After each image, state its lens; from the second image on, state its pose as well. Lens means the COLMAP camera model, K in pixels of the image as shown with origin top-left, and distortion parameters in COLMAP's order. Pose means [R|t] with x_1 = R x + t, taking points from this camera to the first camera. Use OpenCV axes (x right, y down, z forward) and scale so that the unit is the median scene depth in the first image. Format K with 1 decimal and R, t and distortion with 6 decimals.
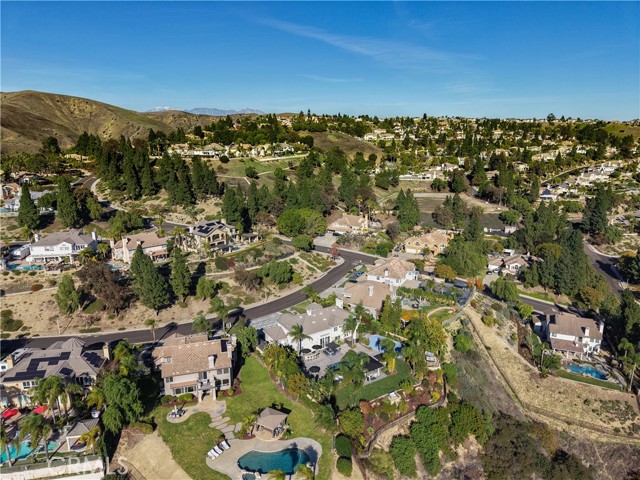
lens RADIAL K [[425.0, 0, 320.0], [0, 425.0, 240.0], [0, 0, 1]] dist [0.041434, -0.039599]
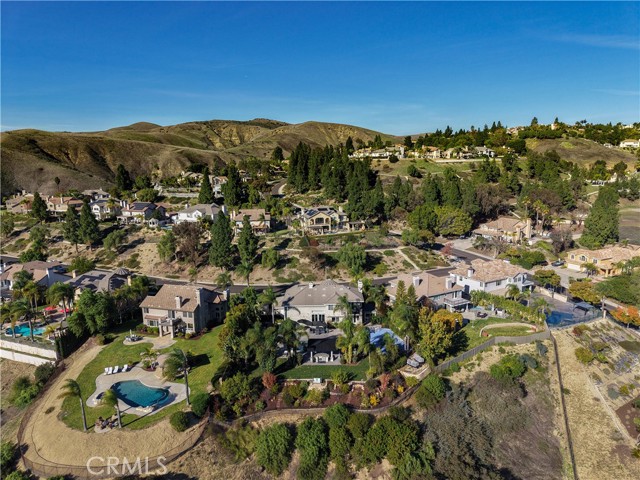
lens RADIAL K [[425.0, 0, 320.0], [0, 425.0, 240.0], [0, 0, 1]] dist [0.041434, -0.039599]
pose [[0.831181, 0.091843, -0.548365, 0.373722], [-0.122405, 0.992292, -0.019342, 0.070208], [0.542361, 0.083199, 0.836016, 0.190818]]
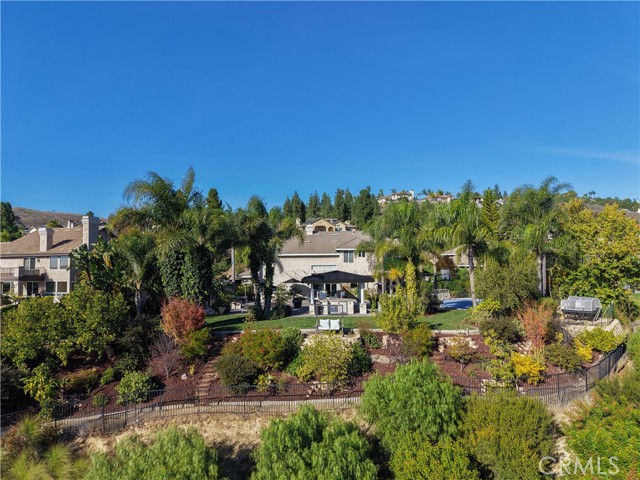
lens RADIAL K [[425.0, 0, 320.0], [0, 425.0, 240.0], [0, 0, 1]] dist [0.041434, -0.039599]
pose [[0.835268, -0.039185, -0.548445, 0.197771], [-0.119534, 0.960661, -0.250683, 0.237739], [0.536693, 0.274945, 0.797725, 0.482485]]
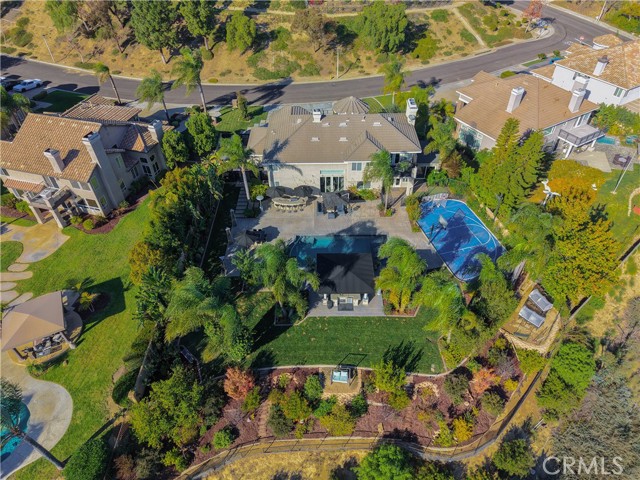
lens RADIAL K [[425.0, 0, 320.0], [0, 425.0, 240.0], [0, 0, 1]] dist [0.041434, -0.039599]
pose [[0.837782, 0.361823, -0.408908, 0.168306], [-0.117170, 0.850600, 0.512593, 0.037350], [0.533285, -0.381529, 0.755012, 0.468525]]
